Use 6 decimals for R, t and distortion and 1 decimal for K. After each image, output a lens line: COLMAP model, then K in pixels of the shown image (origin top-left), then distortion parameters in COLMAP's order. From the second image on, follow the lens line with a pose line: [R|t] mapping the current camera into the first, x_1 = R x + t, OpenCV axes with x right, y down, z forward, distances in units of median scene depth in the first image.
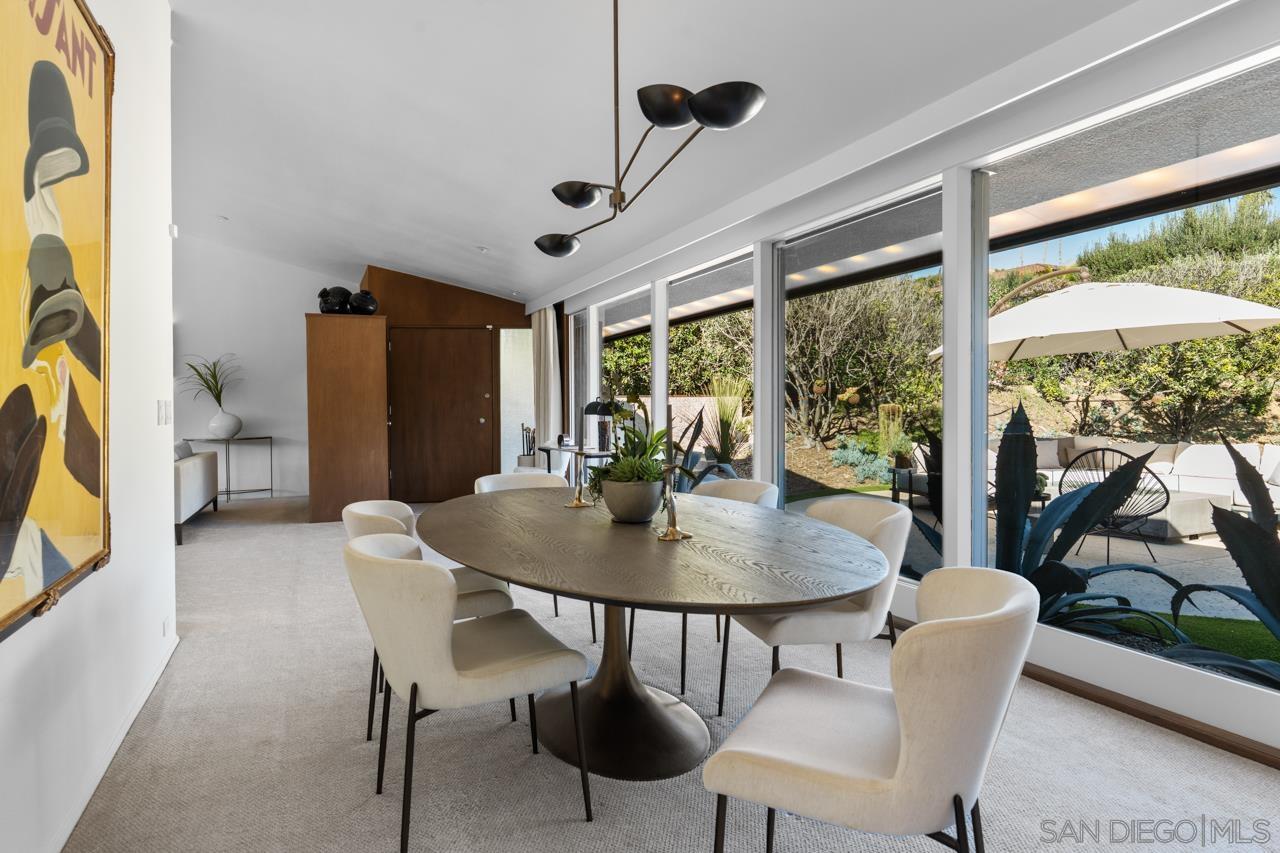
lens RADIAL K [[714.9, 0, 642.4], [0, 714.9, 420.5], [0, 0, 1]] dist [0.000254, -0.000071]
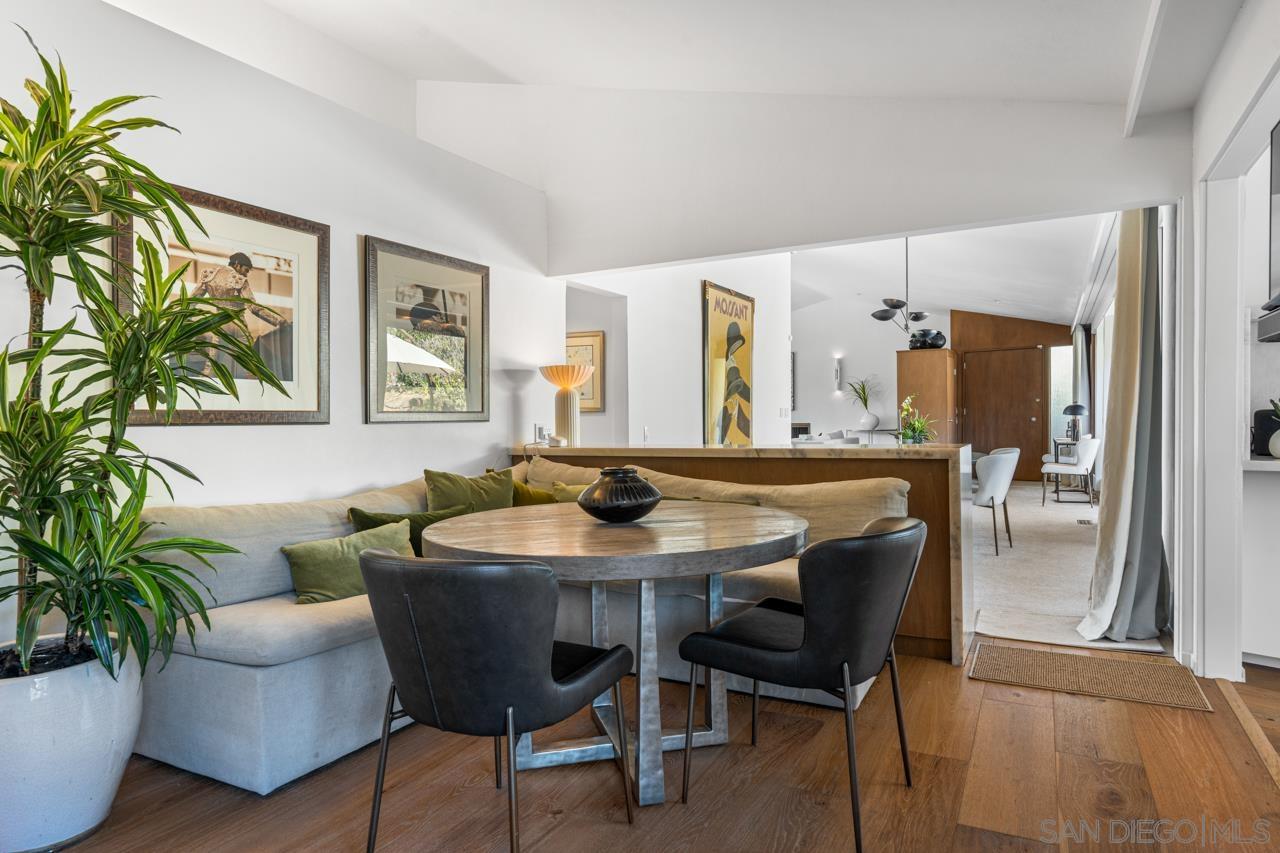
lens RADIAL K [[761.3, 0, 640.0], [0, 761.3, 426.5], [0, 0, 1]] dist [0.000127, 0.000039]
pose [[0.594695, 0.013627, -0.803836, 0.464149], [-0.009746, 0.999905, 0.009741, 0.006643], [0.803893, 0.002041, 0.594771, -0.393675]]
